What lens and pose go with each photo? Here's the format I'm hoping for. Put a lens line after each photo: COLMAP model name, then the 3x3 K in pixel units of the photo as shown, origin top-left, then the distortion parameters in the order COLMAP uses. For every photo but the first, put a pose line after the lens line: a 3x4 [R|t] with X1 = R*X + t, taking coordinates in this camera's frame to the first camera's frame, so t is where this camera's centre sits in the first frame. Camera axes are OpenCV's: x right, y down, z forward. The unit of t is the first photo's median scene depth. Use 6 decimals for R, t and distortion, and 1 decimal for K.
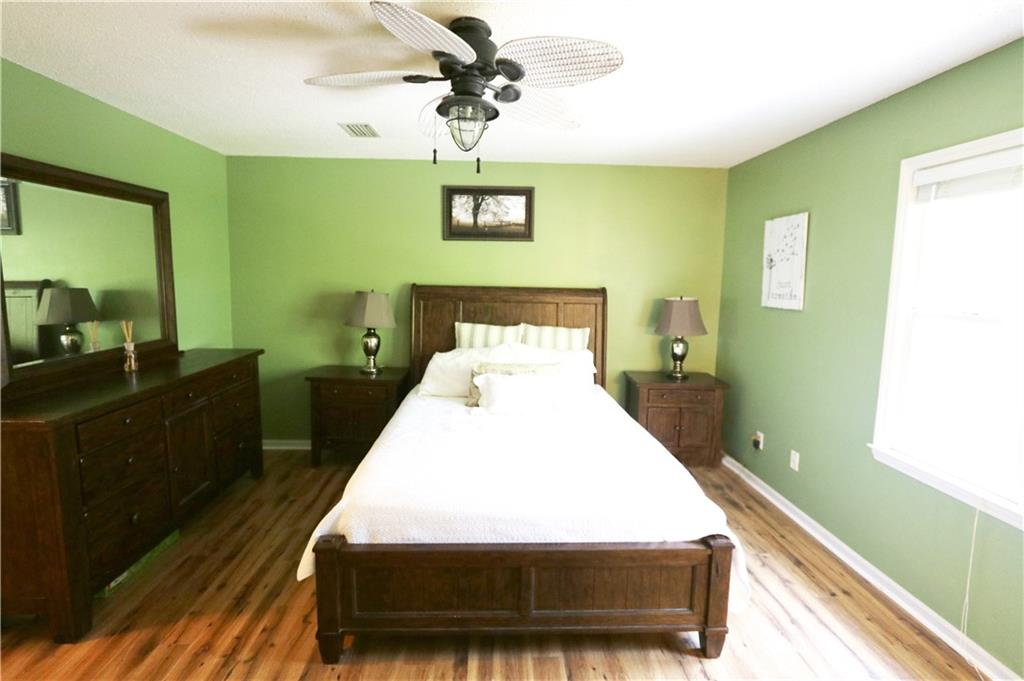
lens RADIAL K [[482.0, 0, 510.6], [0, 482.0, 317.1], [0, 0, 1]] dist [-0.000984, 0.000065]
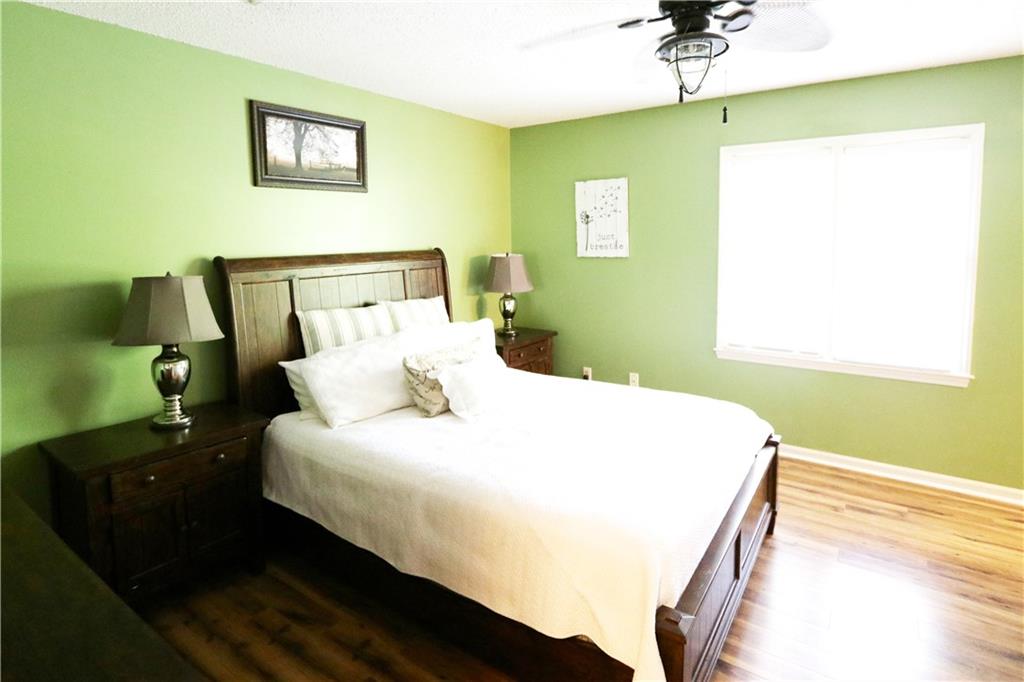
lens RADIAL K [[532.8, 0, 511.4], [0, 532.8, 272.4], [0, 0, 1]] dist [0.000389, -0.000025]
pose [[0.607683, -0.085820, 0.789529, -0.505807], [0.095650, 0.994816, 0.034515, -0.039836], [-0.788399, 0.054545, 0.612742, 0.317903]]
